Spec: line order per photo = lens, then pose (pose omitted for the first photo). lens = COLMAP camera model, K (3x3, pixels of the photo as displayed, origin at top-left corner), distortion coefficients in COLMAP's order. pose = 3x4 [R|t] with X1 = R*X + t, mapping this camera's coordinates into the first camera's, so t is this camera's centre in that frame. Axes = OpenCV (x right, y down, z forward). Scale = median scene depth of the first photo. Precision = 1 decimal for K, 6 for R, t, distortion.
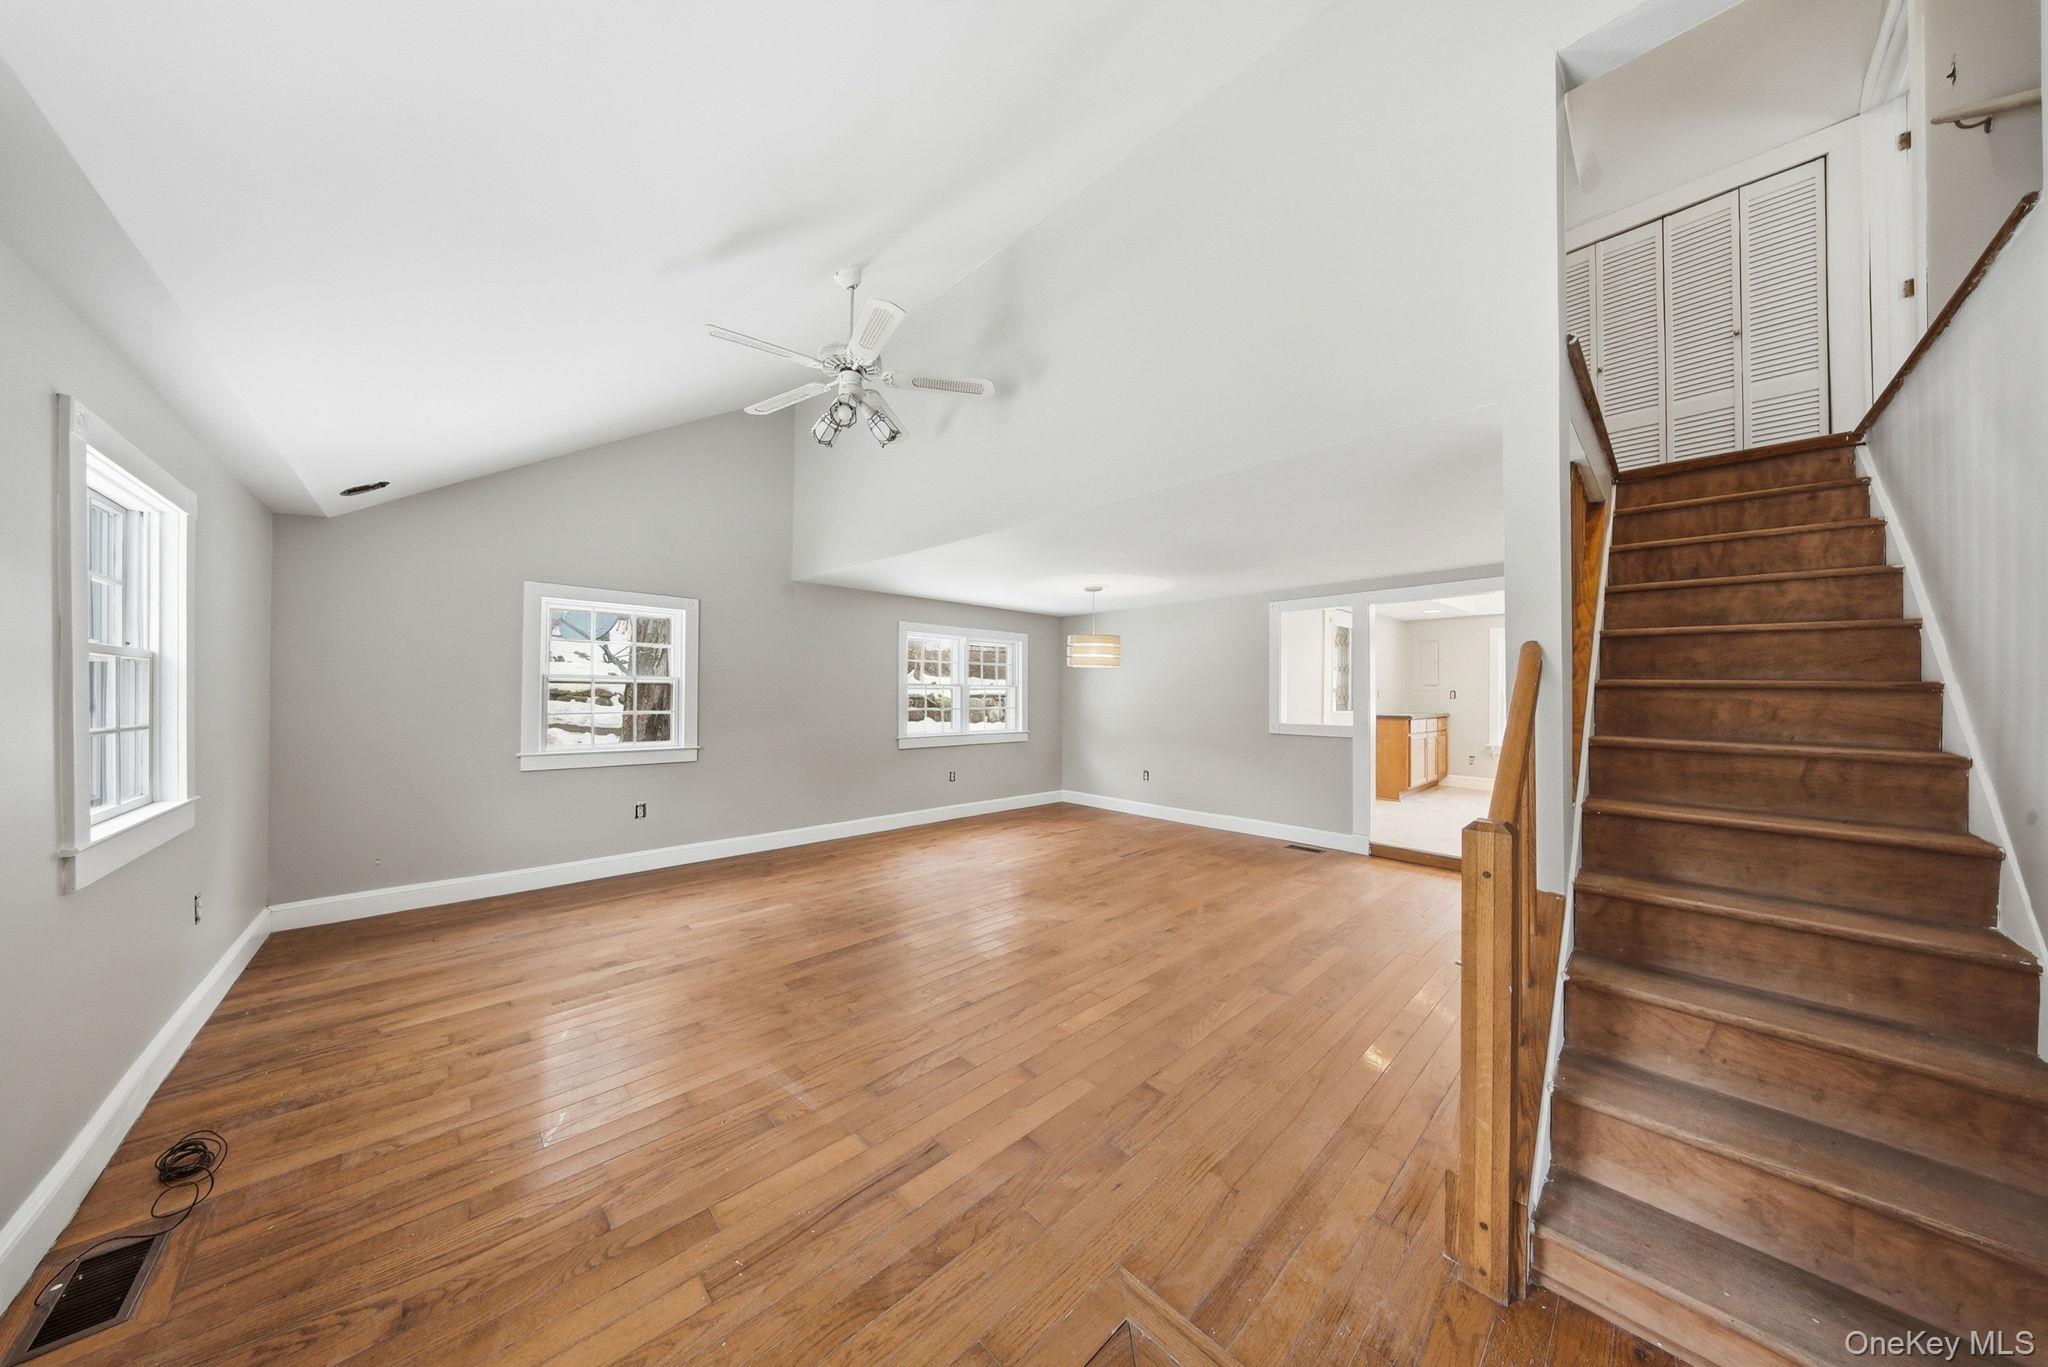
lens RADIAL K [[614.1, 0, 1016.2], [0, 614.1, 687.2], [0, 0, 1]] dist [-0.001702, -0.001197]
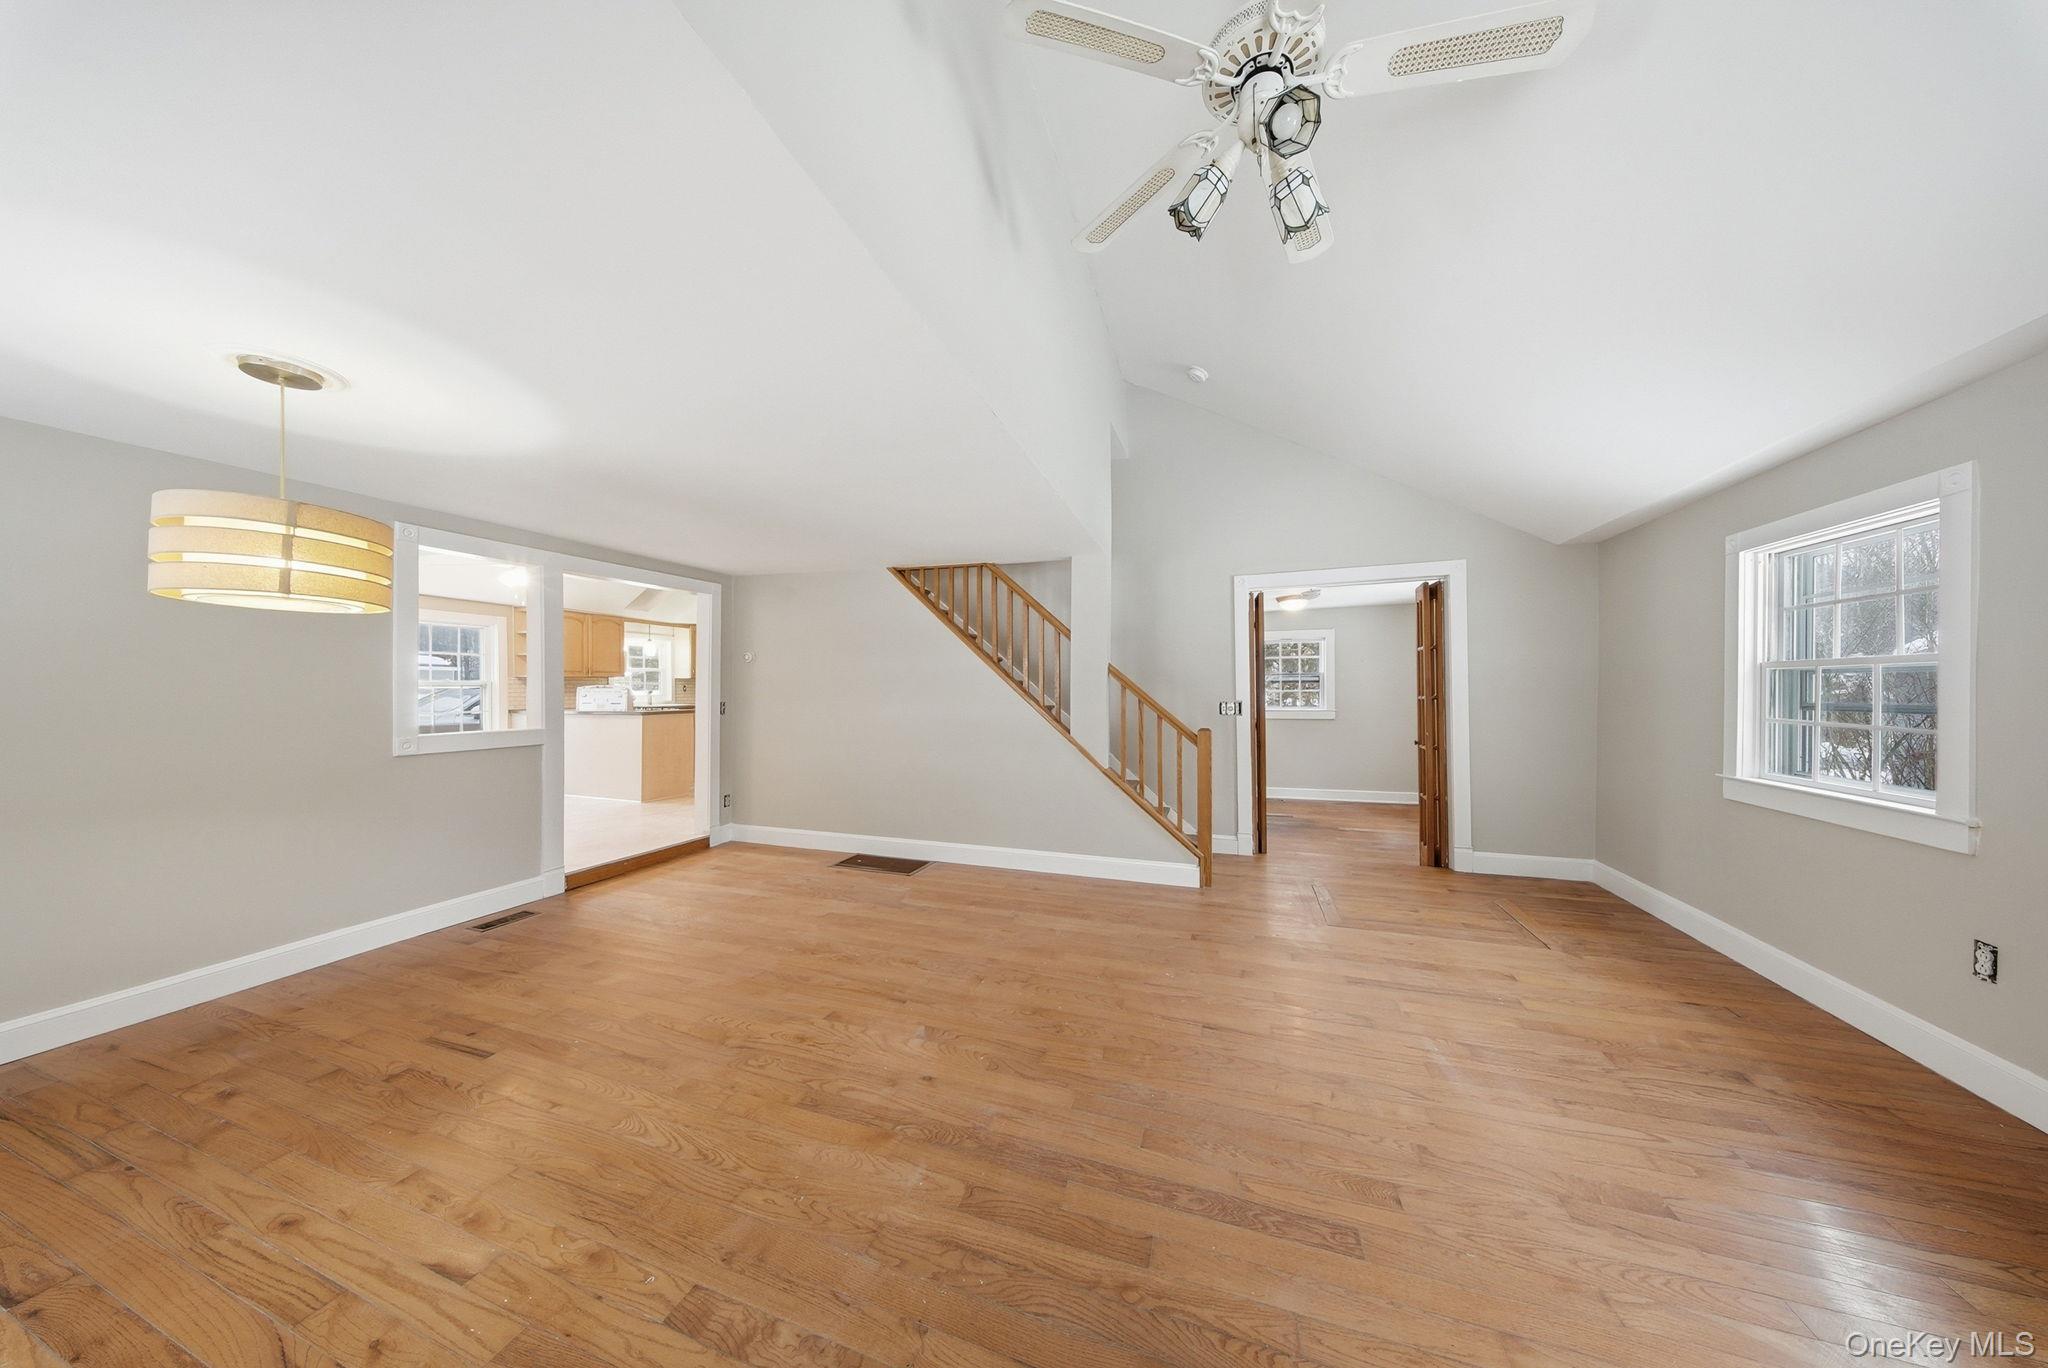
lens RADIAL K [[614.1, 0, 1019.3], [0, 614.1, 693.1], [0, 0, 1]] dist [-0.001702, -0.001197]
pose [[-0.464334, -0.006527, 0.885636, -0.370379], [-0.011085, 0.999937, 0.001557, 0.013351], [-0.885591, -0.009095, -0.464377, 0.828125]]
